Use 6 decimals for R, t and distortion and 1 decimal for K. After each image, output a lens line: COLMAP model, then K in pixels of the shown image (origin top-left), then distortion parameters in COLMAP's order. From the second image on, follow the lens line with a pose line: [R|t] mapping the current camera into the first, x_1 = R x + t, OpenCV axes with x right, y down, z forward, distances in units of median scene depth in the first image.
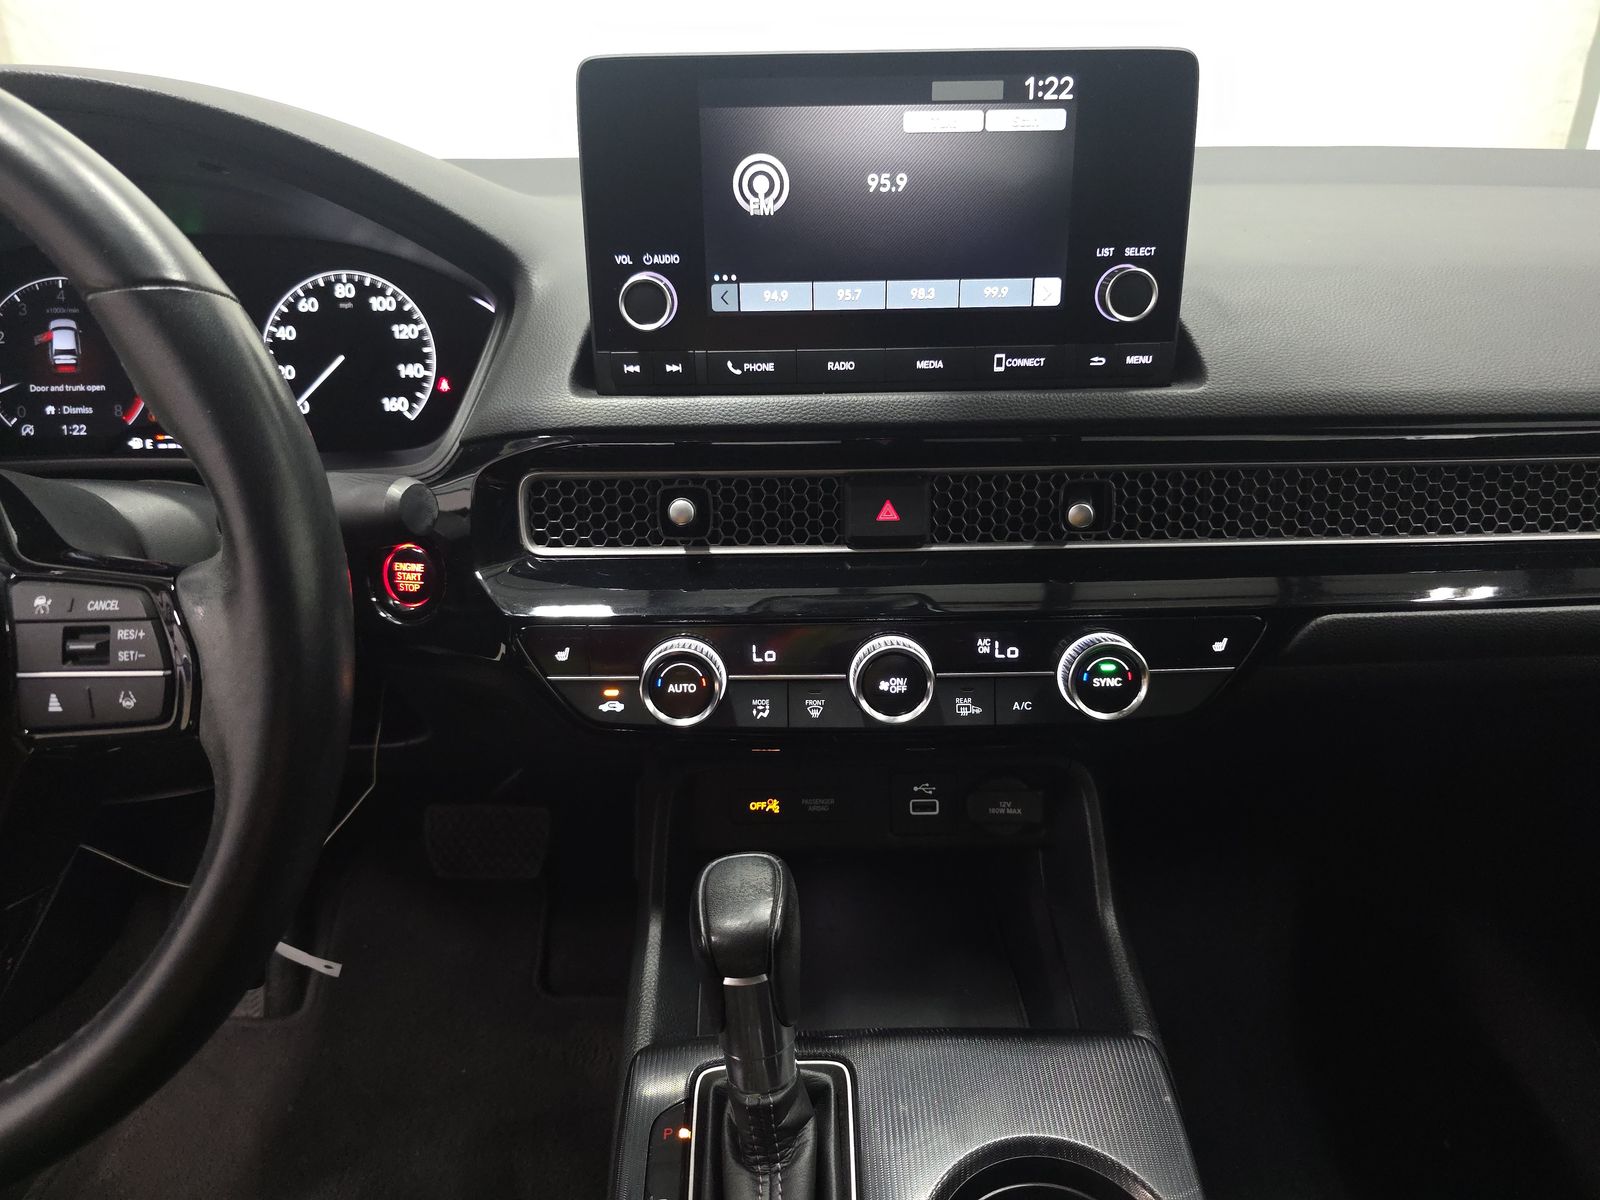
lens RADIAL K [[1070.7, 0, 790.5], [0, 1070.7, 595.9], [0, 0, 1]] dist [0.010856, -0.026341]
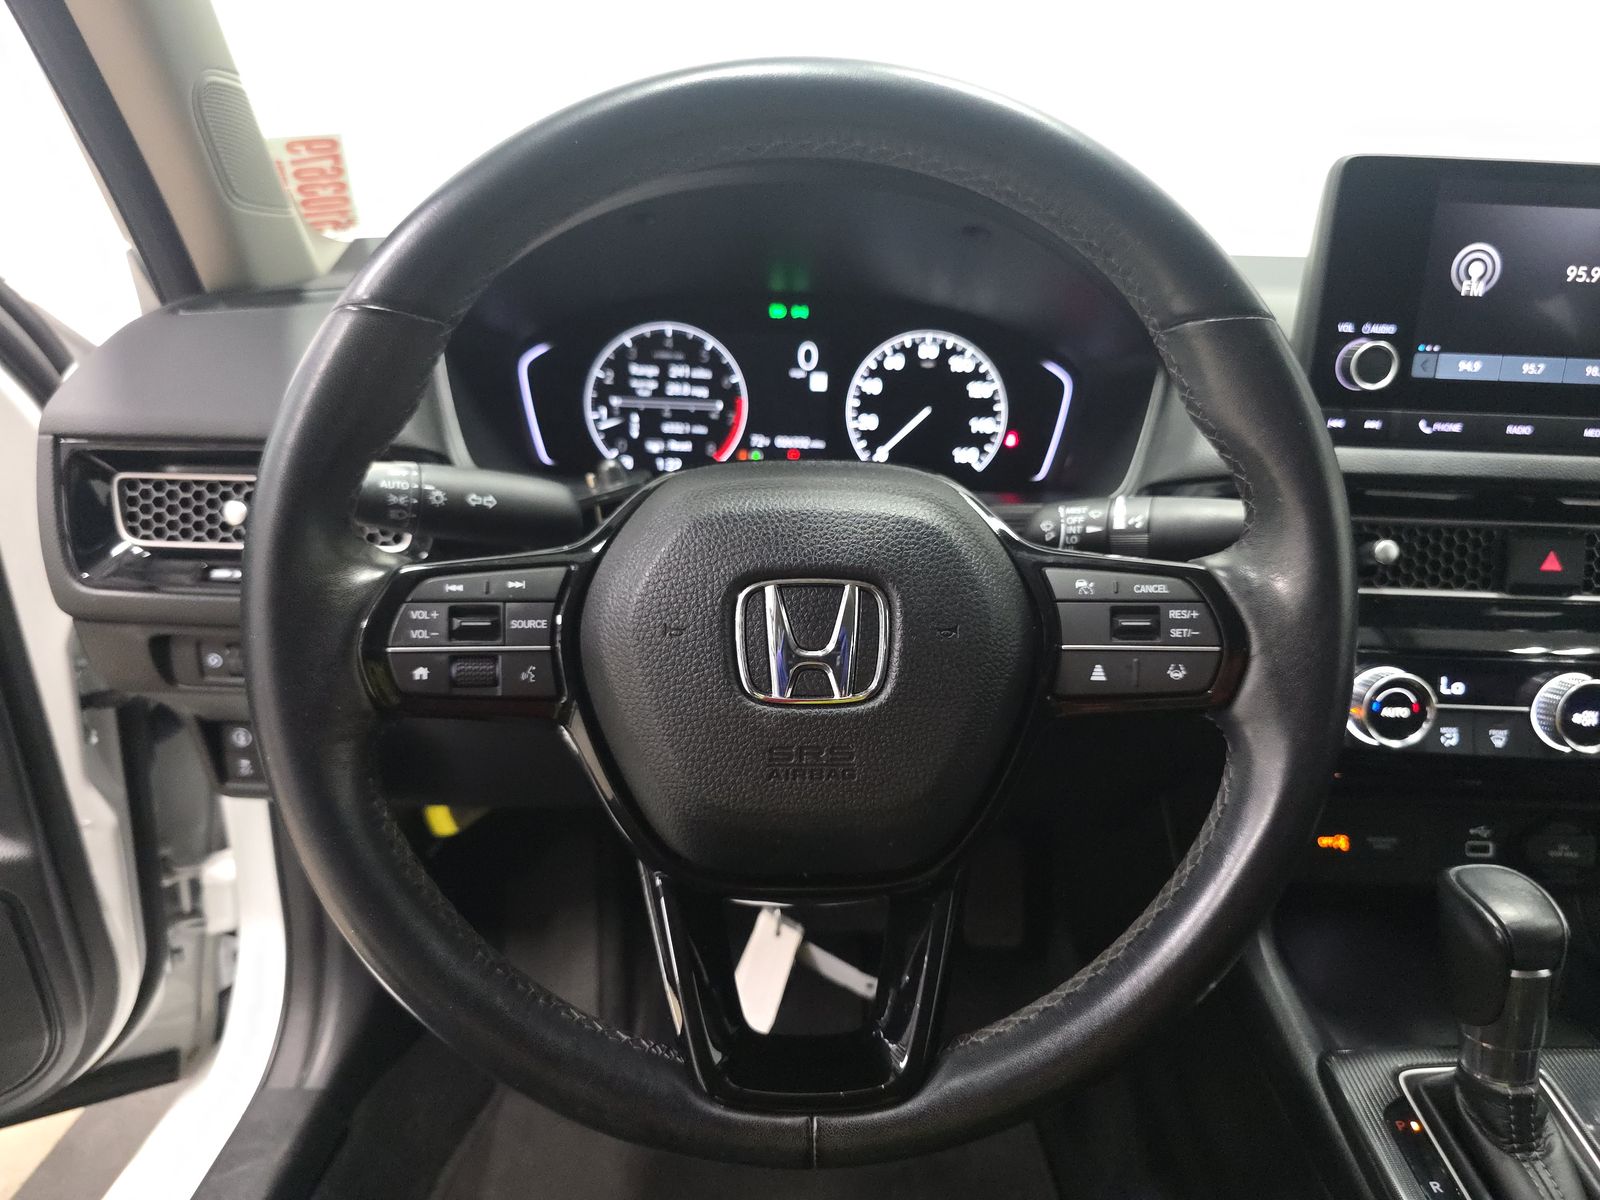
lens RADIAL K [[1070.7, 0, 795.8], [0, 1070.7, 596.7], [0, 0, 1]] dist [0.010856, -0.026341]
pose [[0.998905, 0.045415, 0.011267, -0.586202], [-0.044121, 0.994365, -0.096394, 0.081810], [-0.015581, 0.095791, 0.995279, -0.069886]]
